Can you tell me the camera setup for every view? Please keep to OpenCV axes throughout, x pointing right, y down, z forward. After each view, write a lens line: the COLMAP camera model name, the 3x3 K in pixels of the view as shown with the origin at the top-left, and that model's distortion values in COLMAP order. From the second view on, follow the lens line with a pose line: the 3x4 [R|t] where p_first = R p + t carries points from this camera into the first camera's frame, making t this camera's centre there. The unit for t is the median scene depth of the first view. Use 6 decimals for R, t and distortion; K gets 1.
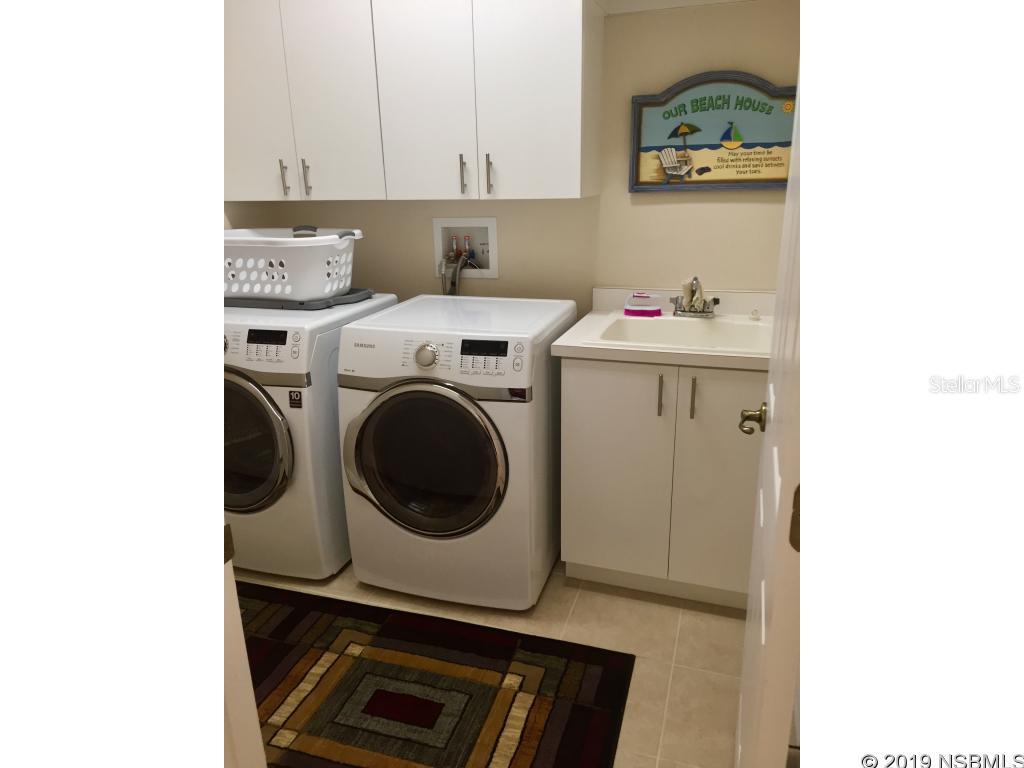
lens RADIAL K [[653.8, 0, 516.7], [0, 653.8, 383.2], [0, 0, 1]] dist [0.046527, 0.000230]
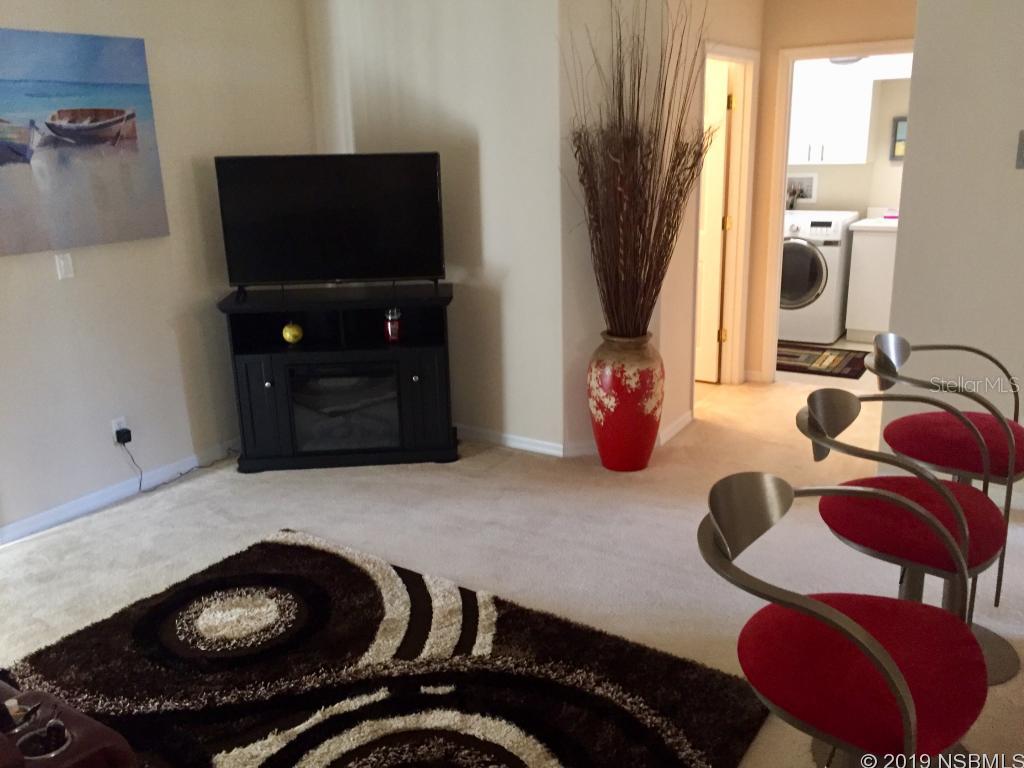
lens RADIAL K [[862.1, 0, 512.0], [0, 862.1, 384.0], [0, 0, 1]] dist [0.010336, 0.003721]
pose [[0.970239, 0.061386, -0.234241, -0.323966], [-0.066012, 0.997747, -0.011951, 0.562031], [0.232980, 0.027058, 0.972105, -2.047098]]
